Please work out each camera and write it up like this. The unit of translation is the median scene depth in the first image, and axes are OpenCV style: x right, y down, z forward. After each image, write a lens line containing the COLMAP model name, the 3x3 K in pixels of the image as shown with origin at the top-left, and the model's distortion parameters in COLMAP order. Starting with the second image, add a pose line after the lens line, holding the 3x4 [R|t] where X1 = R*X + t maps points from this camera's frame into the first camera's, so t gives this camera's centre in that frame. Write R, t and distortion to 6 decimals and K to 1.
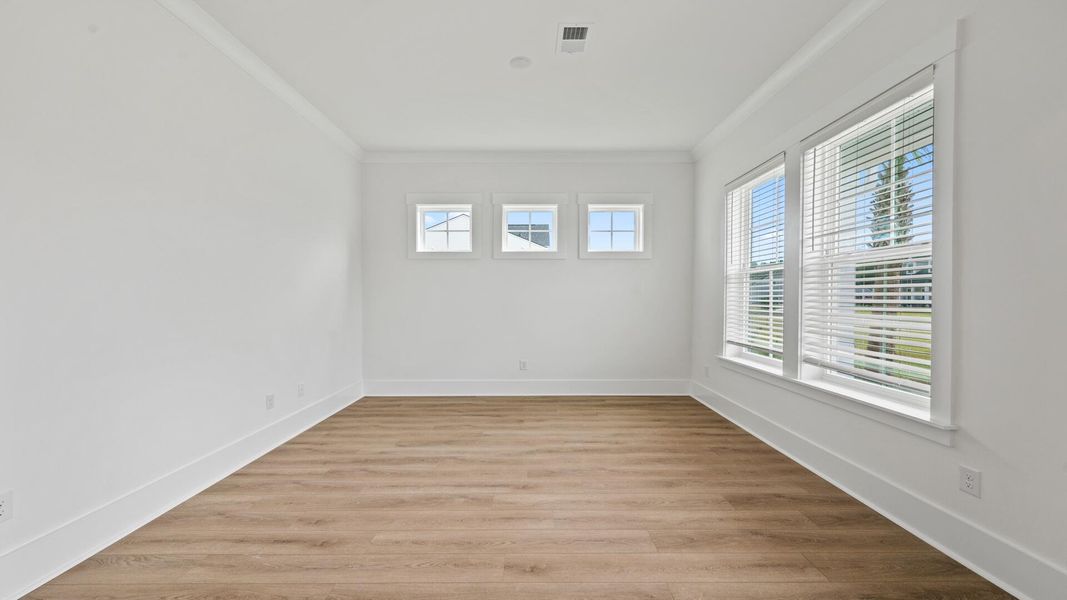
lens RADIAL K [[482.4, 0, 533.5], [0, 482.4, 300.0], [0, 0, 1]] dist [-0.000494, -0.000154]
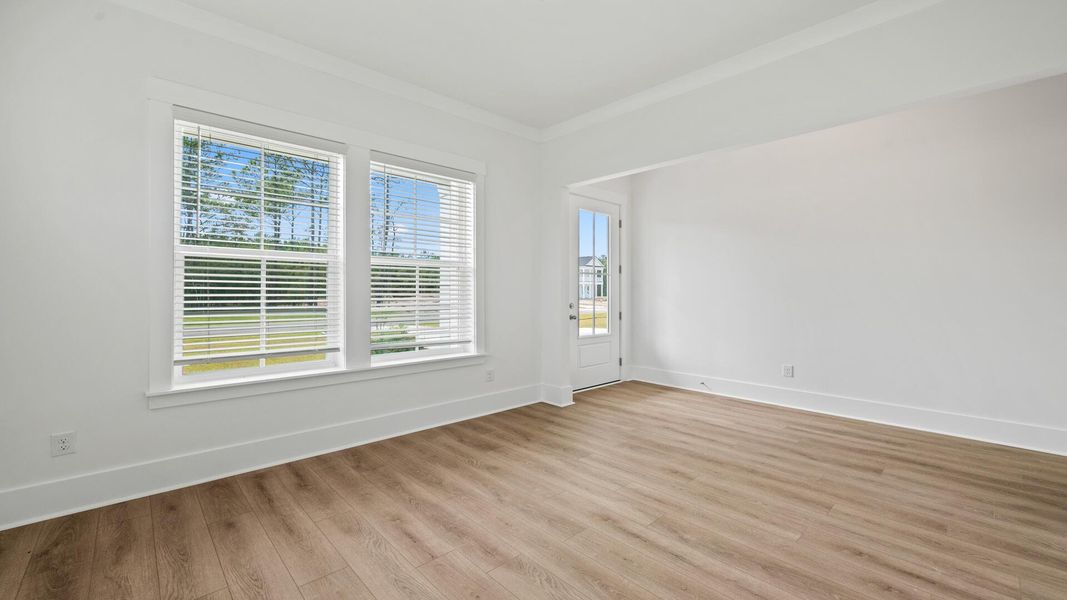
lens RADIAL K [[482.4, 0, 533.5], [0, 482.4, 300.0], [0, 0, 1]] dist [-0.000494, -0.000154]
pose [[-0.736803, -0.012295, 0.675996, -0.505286], [0.001068, 0.999812, 0.019349, -0.000786], [-0.676107, 0.014978, -0.736651, 1.782233]]
